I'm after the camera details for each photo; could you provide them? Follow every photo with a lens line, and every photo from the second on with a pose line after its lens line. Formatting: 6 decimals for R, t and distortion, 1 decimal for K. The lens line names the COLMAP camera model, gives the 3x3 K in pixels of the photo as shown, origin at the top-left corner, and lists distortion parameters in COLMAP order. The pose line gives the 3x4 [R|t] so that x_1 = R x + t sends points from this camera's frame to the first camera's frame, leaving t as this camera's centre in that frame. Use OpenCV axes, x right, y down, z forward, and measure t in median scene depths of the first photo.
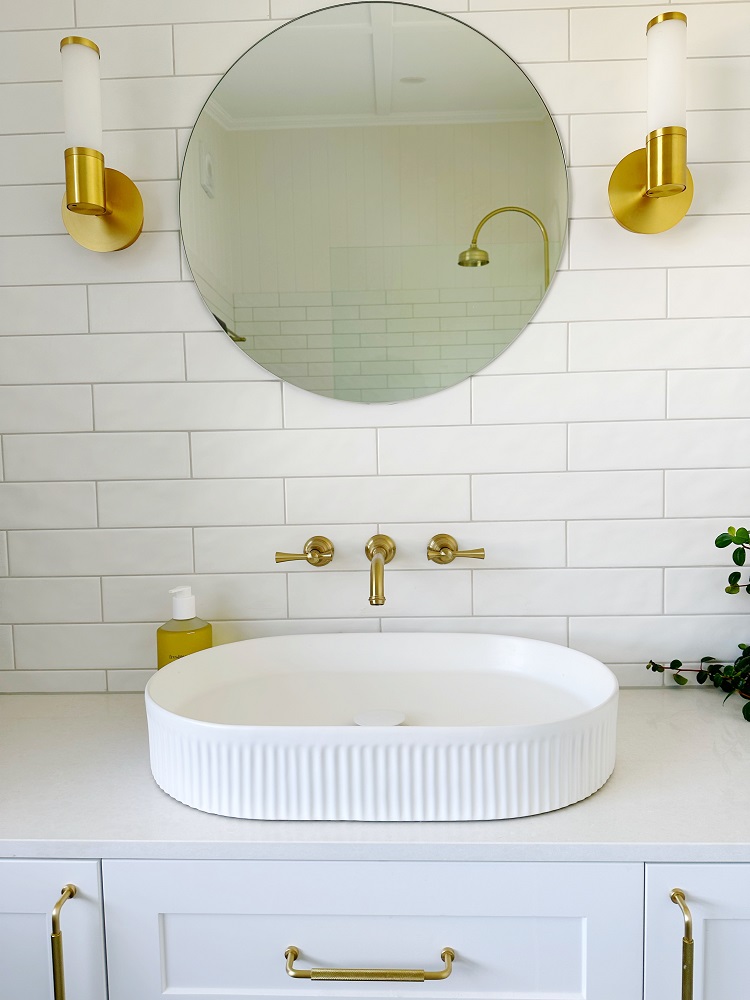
lens RADIAL K [[706.6, 0, 374.3], [0, 706.6, 499.0], [0, 0, 1]] dist [0.052655, -0.065033]
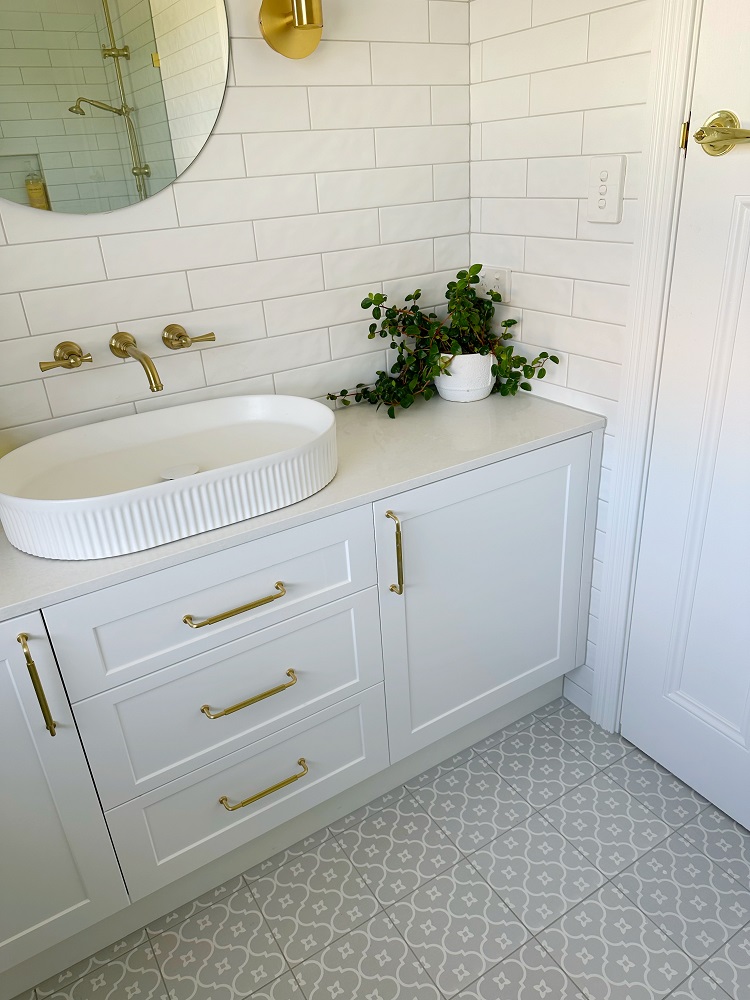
lens RADIAL K [[706.6, 0, 379.3], [0, 706.6, 501.0], [0, 0, 1]] dist [0.052655, -0.065033]
pose [[0.819960, -0.269344, 0.505094, -0.327639], [0.081800, 0.928460, 0.362314, -0.087874], [-0.566546, -0.255766, 0.783332, -0.260512]]
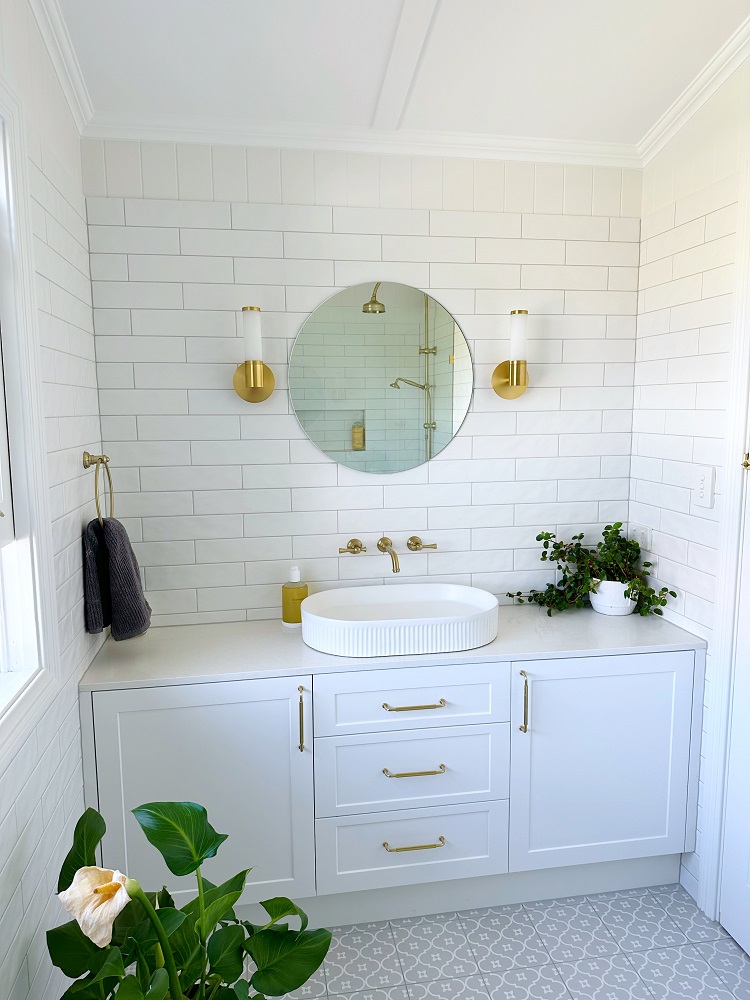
lens RADIAL K [[706.6, 0, 358.5], [0, 706.6, 495.3], [0, 0, 1]] dist [0.052655, -0.065033]
pose [[0.981569, -0.015552, 0.190473, -0.472384], [0.005219, 0.998493, 0.054634, -0.191667], [-0.191036, -0.052633, 0.980171, -1.026044]]
